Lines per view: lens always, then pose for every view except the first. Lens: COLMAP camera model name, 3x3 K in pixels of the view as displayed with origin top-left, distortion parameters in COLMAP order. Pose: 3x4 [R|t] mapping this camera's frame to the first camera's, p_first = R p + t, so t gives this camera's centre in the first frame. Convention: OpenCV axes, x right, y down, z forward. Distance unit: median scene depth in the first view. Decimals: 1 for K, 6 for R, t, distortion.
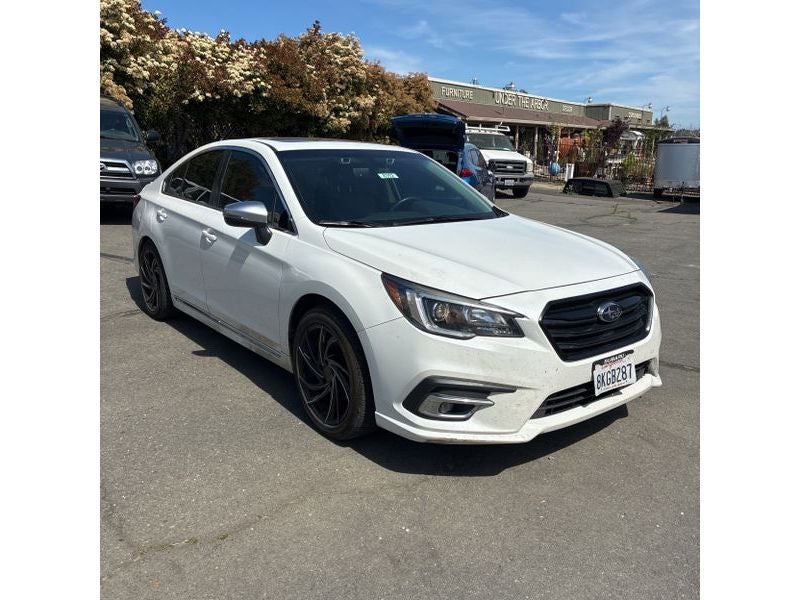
lens RADIAL K [[604.1, 0, 404.7], [0, 604.1, 299.2], [0, 0, 1]] dist [0.021232, -0.003909]
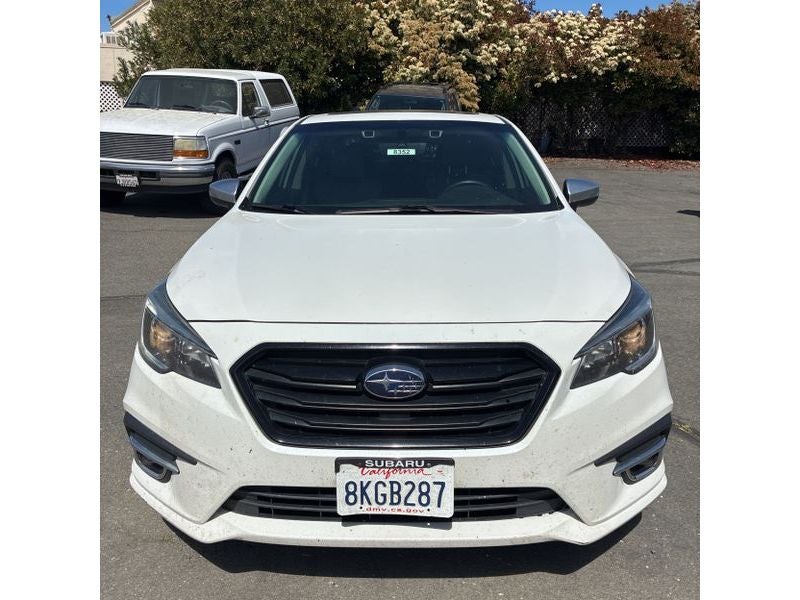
lens RADIAL K [[604.1, 0, 404.7], [0, 604.1, 299.2], [0, 0, 1]] dist [0.021232, -0.003909]
pose [[0.774389, 0.145151, -0.615835, 0.135369], [-0.132294, 0.988961, 0.066742, -0.018946], [0.618724, 0.029787, 0.785043, 0.108957]]
